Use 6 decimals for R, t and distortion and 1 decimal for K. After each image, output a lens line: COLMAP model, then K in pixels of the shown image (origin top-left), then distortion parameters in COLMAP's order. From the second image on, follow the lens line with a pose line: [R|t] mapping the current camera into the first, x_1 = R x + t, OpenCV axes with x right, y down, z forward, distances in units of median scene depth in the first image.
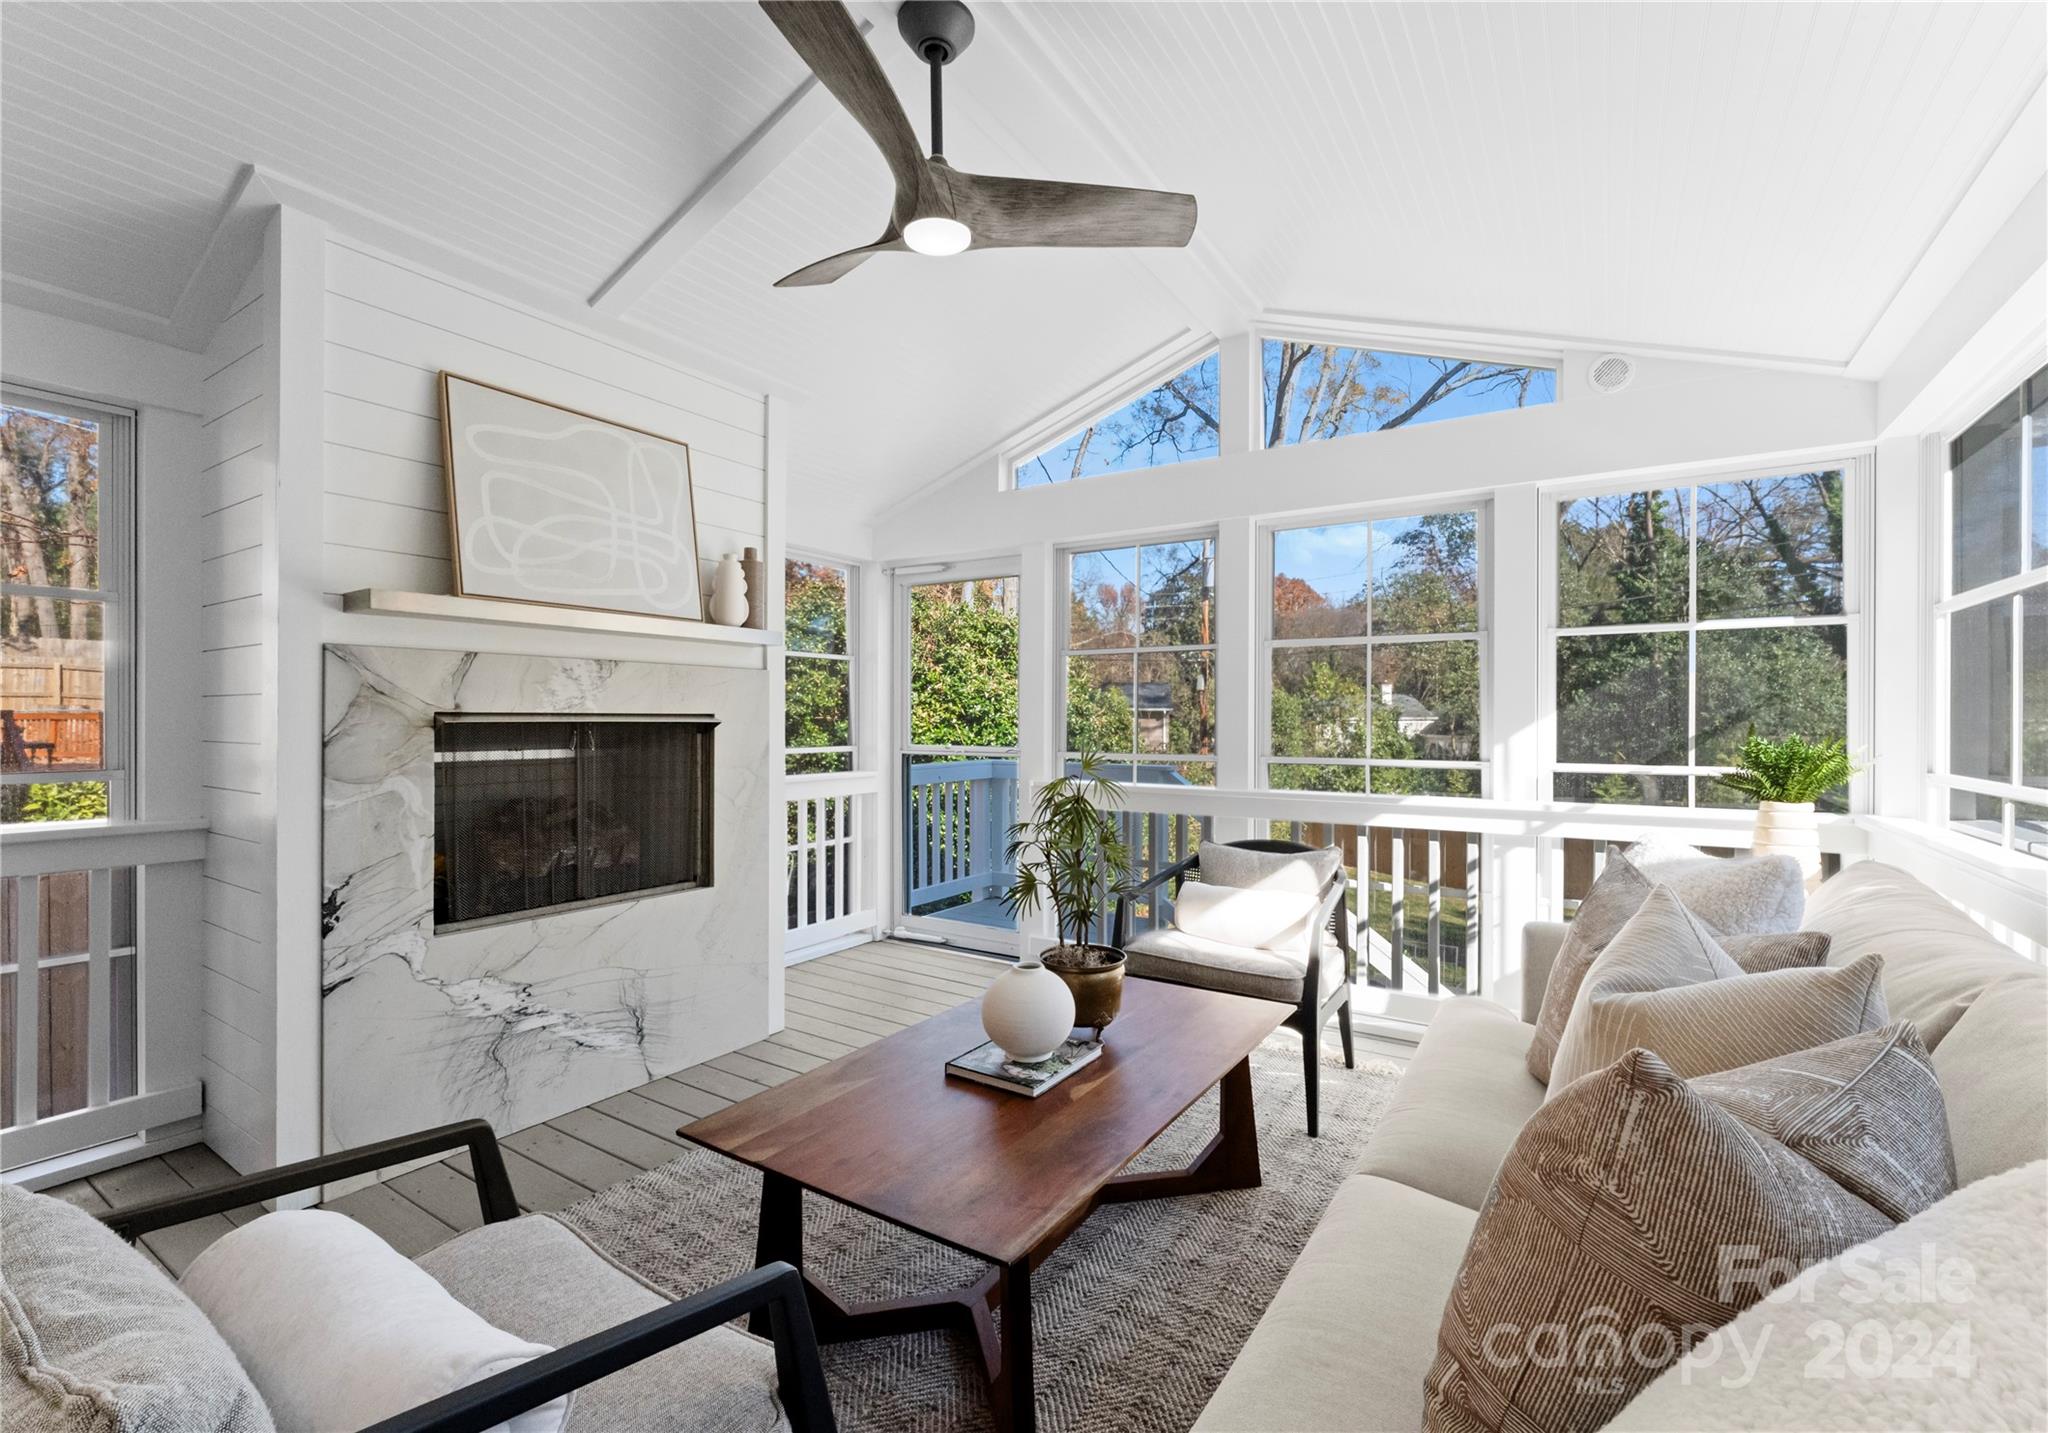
lens RADIAL K [[893.4, 0, 1027.6], [0, 893.4, 713.0], [0, 0, 1]] dist [-0.000939, 0.000192]
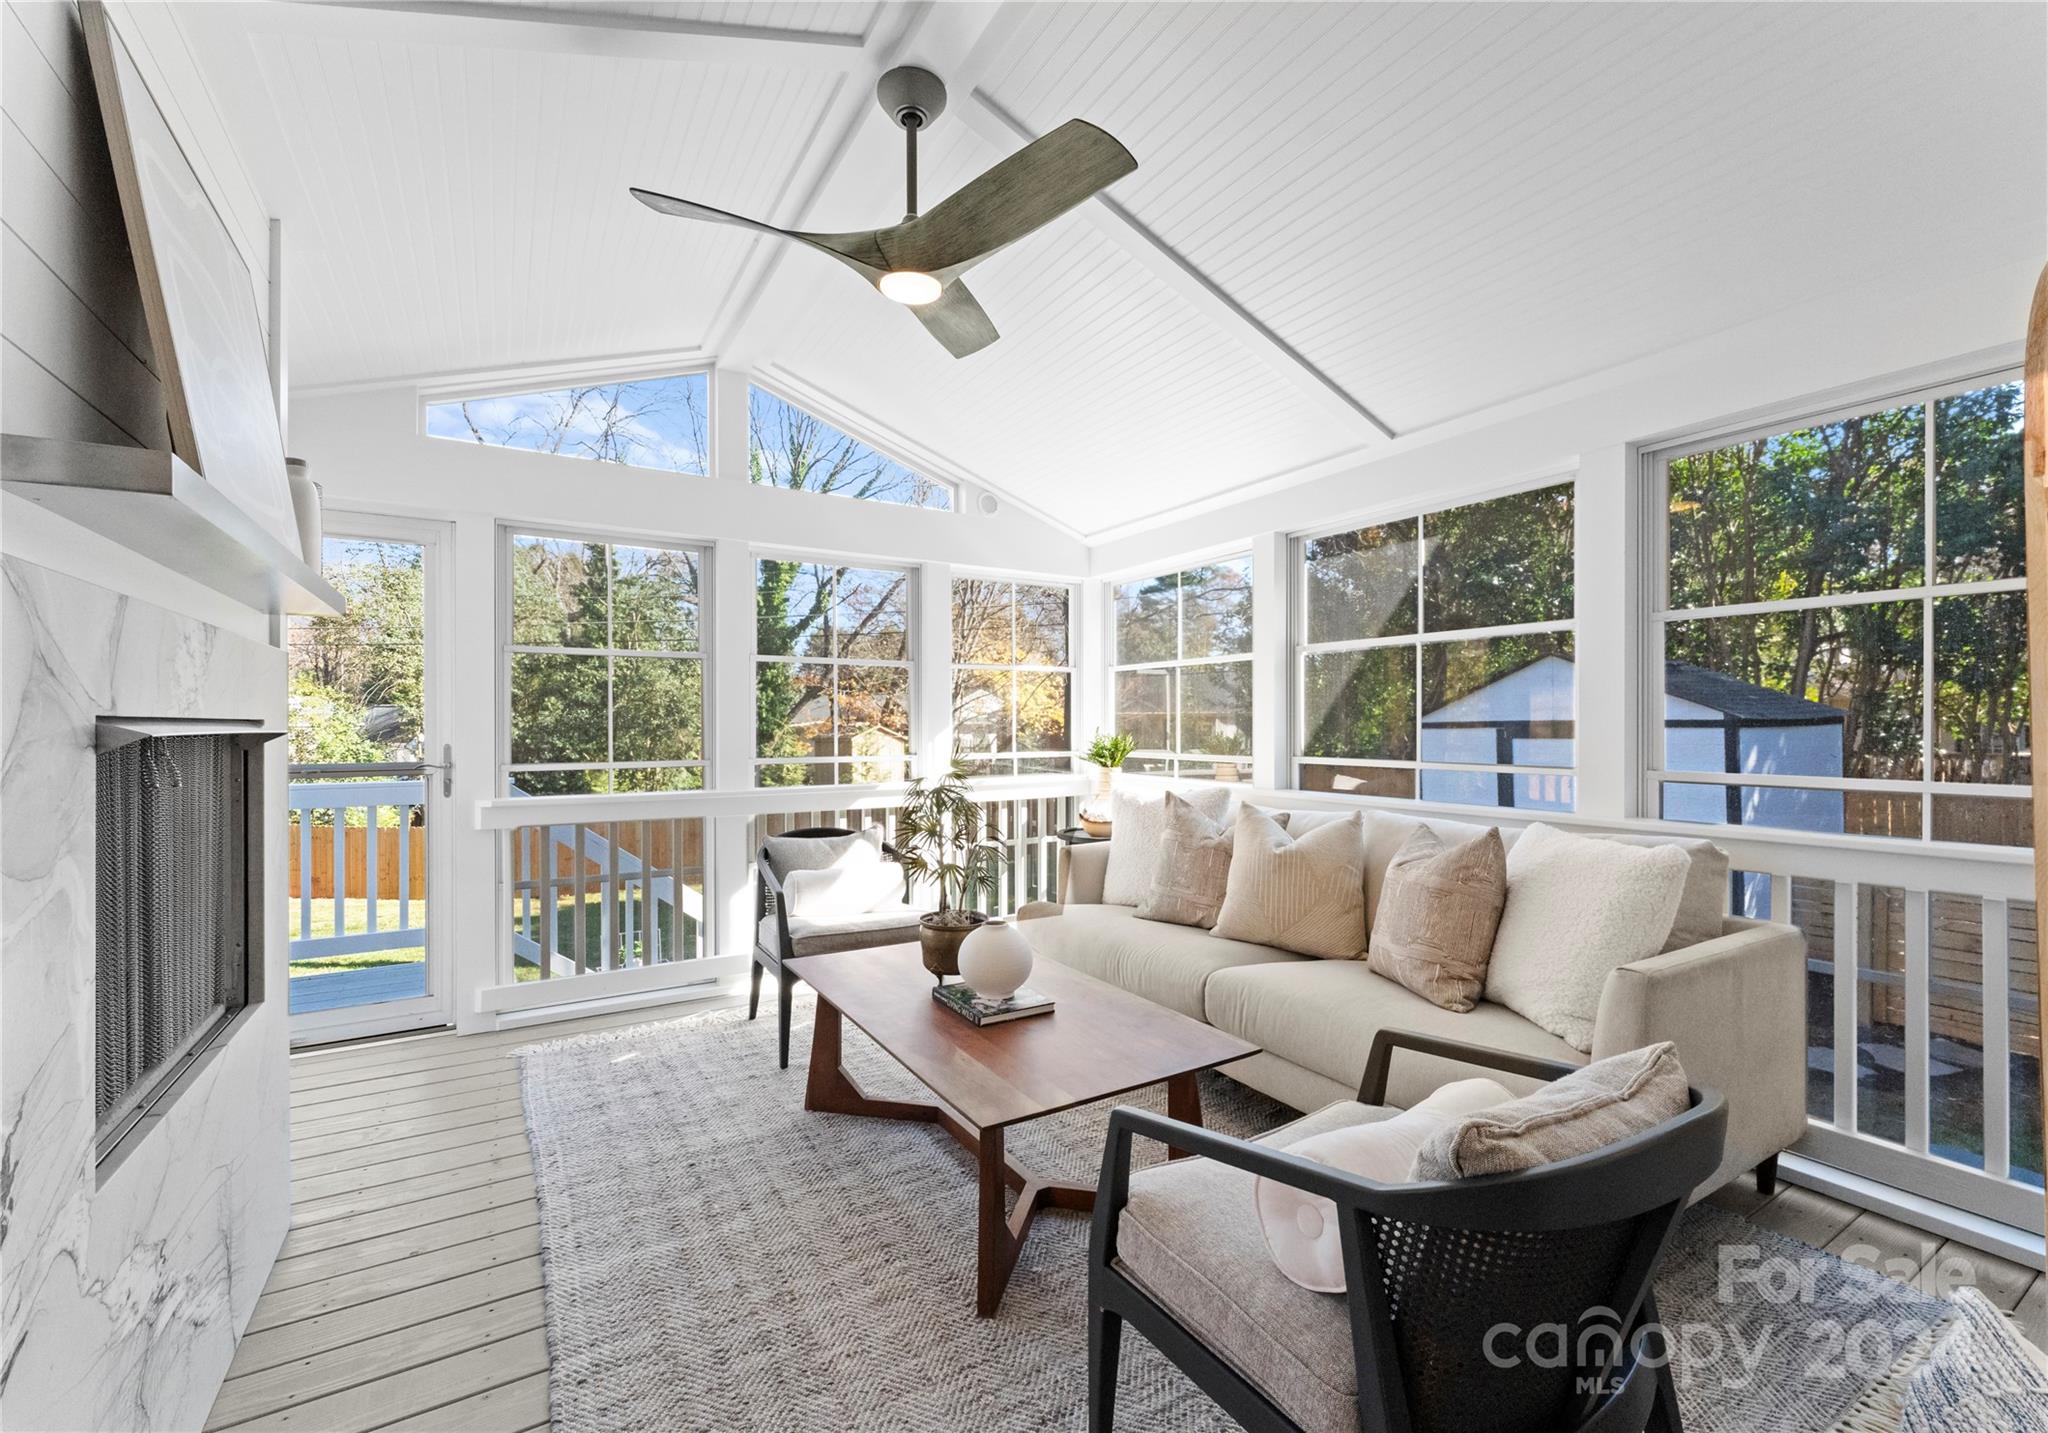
lens RADIAL K [[856.4, 0, 1017.8], [0, 856.4, 713.5], [0, 0, 1]] dist [0.005021, 0.000276]
pose [[0.440111, 0.008452, 0.897904, -0.747849], [-0.003512, 0.999964, -0.007691, -0.000457], [-0.897936, 0.000232, 0.440125, 0.313828]]
